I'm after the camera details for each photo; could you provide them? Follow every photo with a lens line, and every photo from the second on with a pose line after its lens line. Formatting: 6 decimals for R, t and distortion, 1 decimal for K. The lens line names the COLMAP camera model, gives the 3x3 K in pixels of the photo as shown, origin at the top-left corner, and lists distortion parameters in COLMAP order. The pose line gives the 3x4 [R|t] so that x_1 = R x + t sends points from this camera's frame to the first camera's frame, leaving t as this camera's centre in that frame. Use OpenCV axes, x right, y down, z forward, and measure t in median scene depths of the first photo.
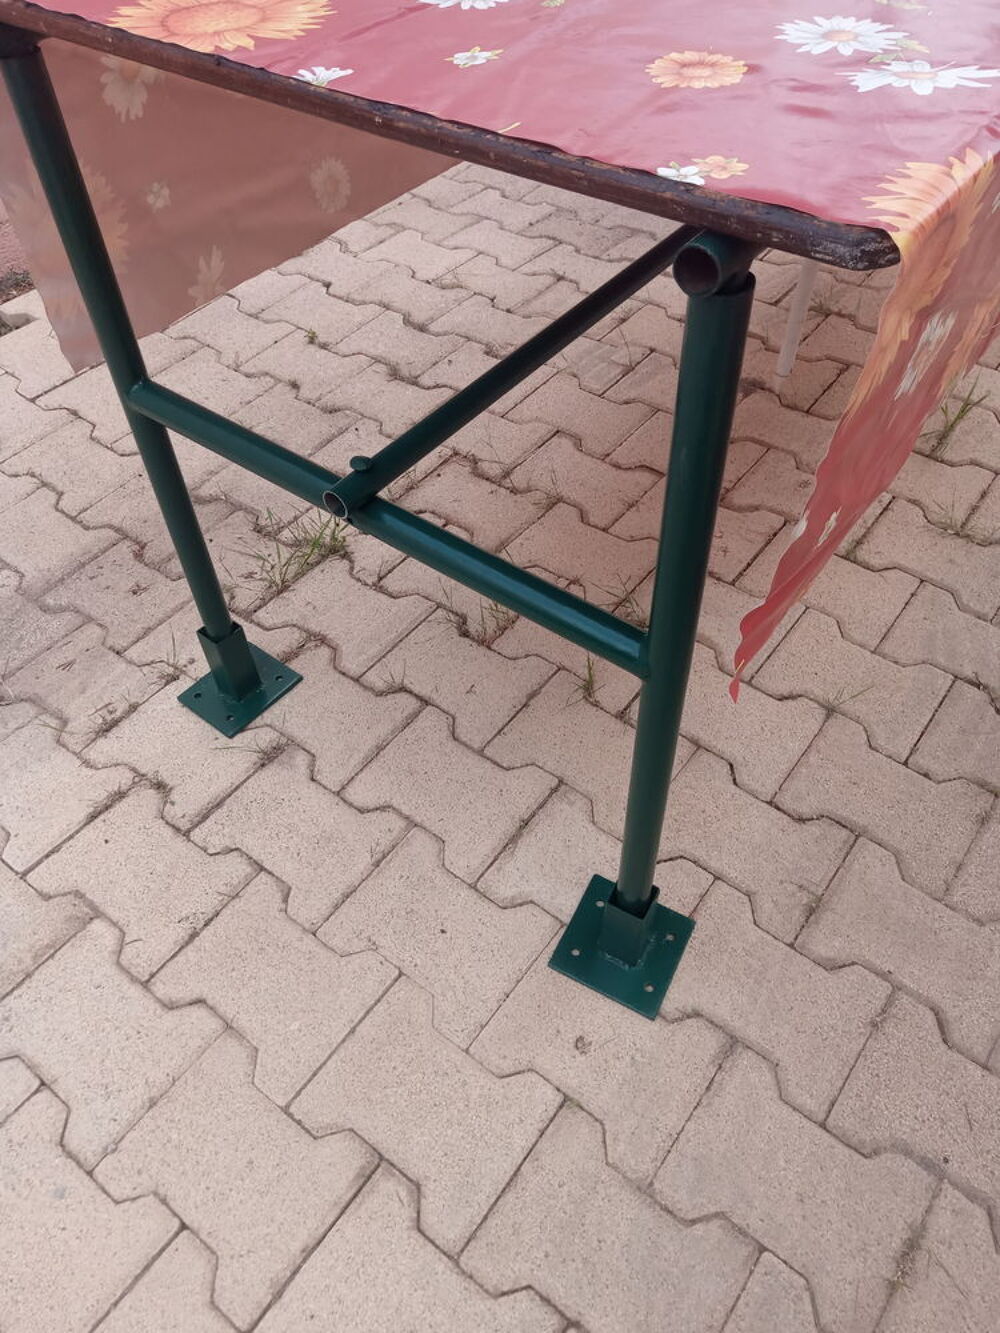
lens RADIAL K [[994.4, 0, 507.6], [0, 994.4, 666.5], [0, 0, 1]] dist [0.030190, -0.024048]
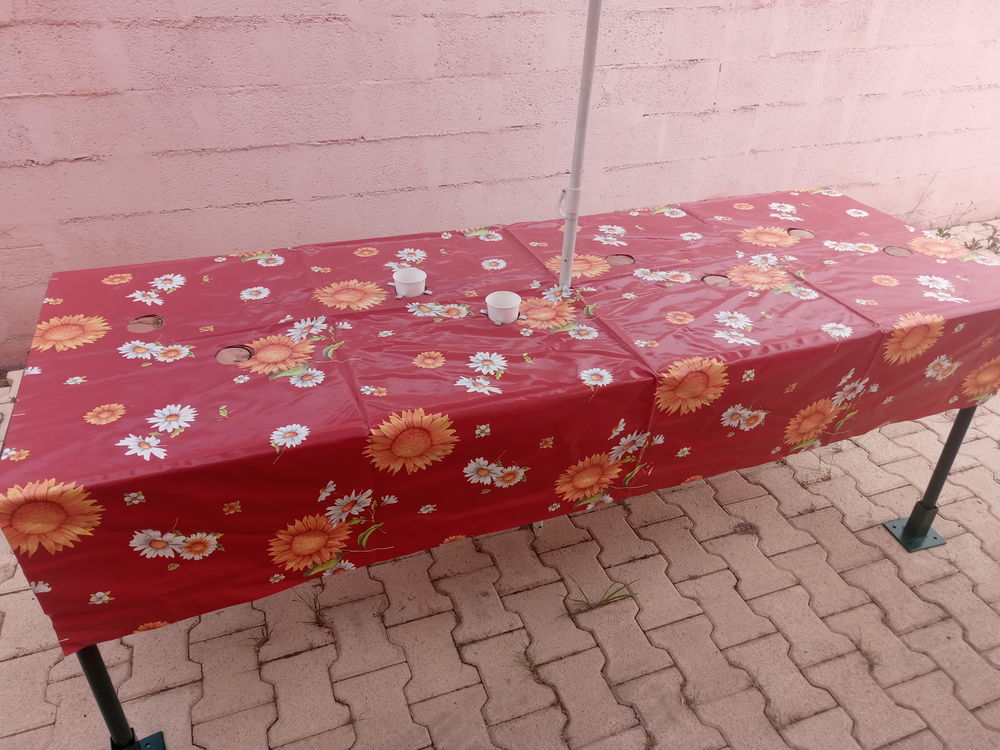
lens RADIAL K [[746.0, 0, 500.5], [0, 746.0, 383.1], [0, 0, 1]] dist [0.030190, -0.024048]
pose [[0.842486, 0.326711, -0.428343, 1.080680], [-0.430673, 0.886123, -0.171193, -0.430038], [0.323633, 0.328703, 0.887252, -0.285303]]
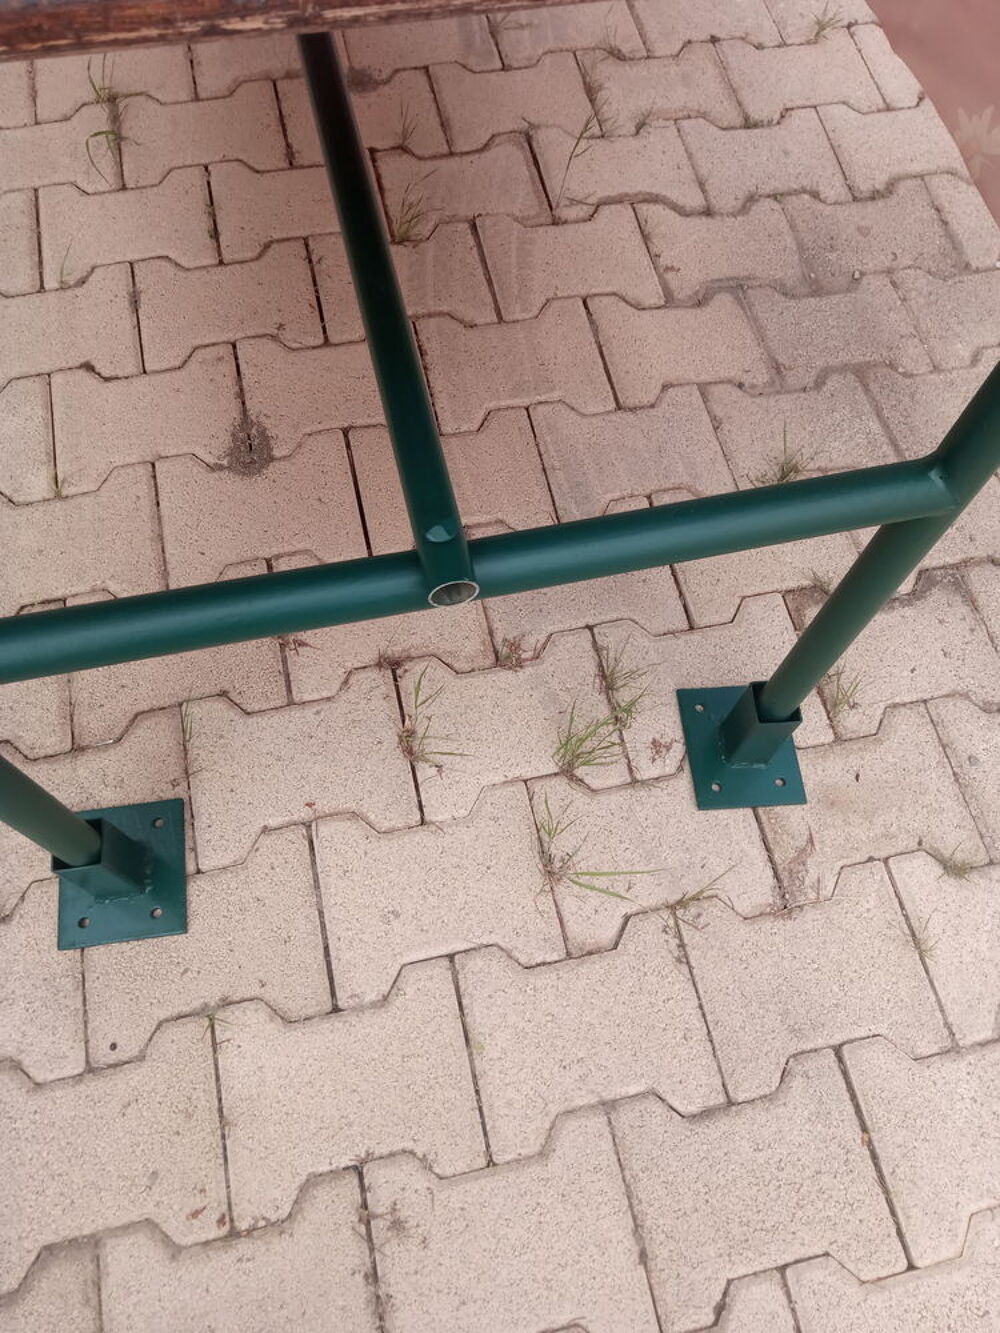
lens RADIAL K [[994.4, 0, 498.5], [0, 994.4, 664.4], [0, 0, 1]] dist [0.030190, -0.024048]
pose [[-0.644292, 0.709817, -0.284689, 1.198989], [-0.575008, -0.204172, 0.792263, -1.758281], [0.504236, 0.674147, 0.539696, 1.562003]]
